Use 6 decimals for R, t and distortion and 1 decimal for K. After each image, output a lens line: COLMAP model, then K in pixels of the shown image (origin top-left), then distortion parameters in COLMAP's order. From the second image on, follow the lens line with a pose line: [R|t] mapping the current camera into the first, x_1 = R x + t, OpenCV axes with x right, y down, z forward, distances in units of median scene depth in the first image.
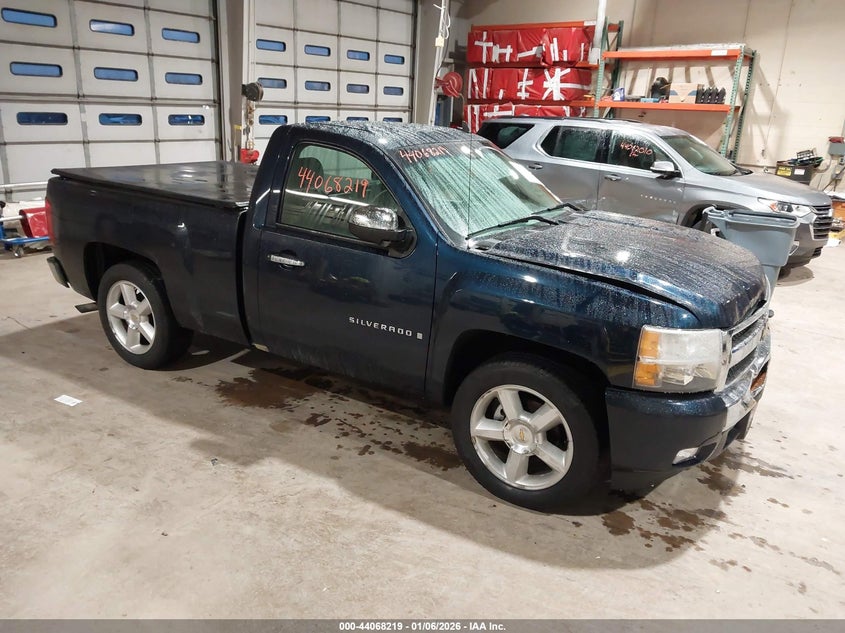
lens RADIAL K [[657.8, 0, 422.5], [0, 657.8, 316.5], [0, 0, 1]] dist [-0.009383, -0.005490]
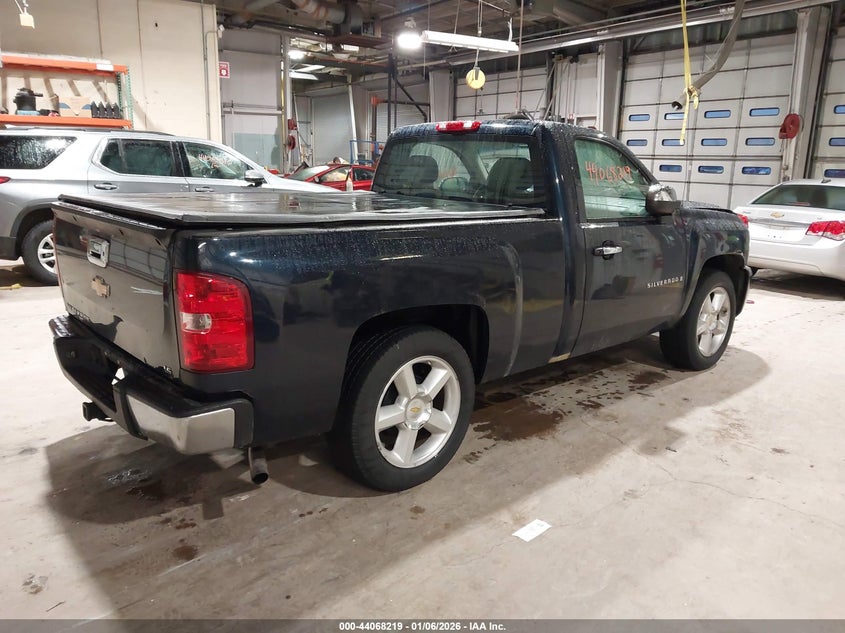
lens RADIAL K [[664.0, 0, 422.5], [0, 664.0, 316.5], [0, 0, 1]] dist [-0.027465, -0.004144]
pose [[0.274263, -0.240784, 0.931022, -1.091555], [0.274903, 0.947376, 0.164032, -0.202454], [-0.921525, 0.210953, 0.326023, 0.815508]]
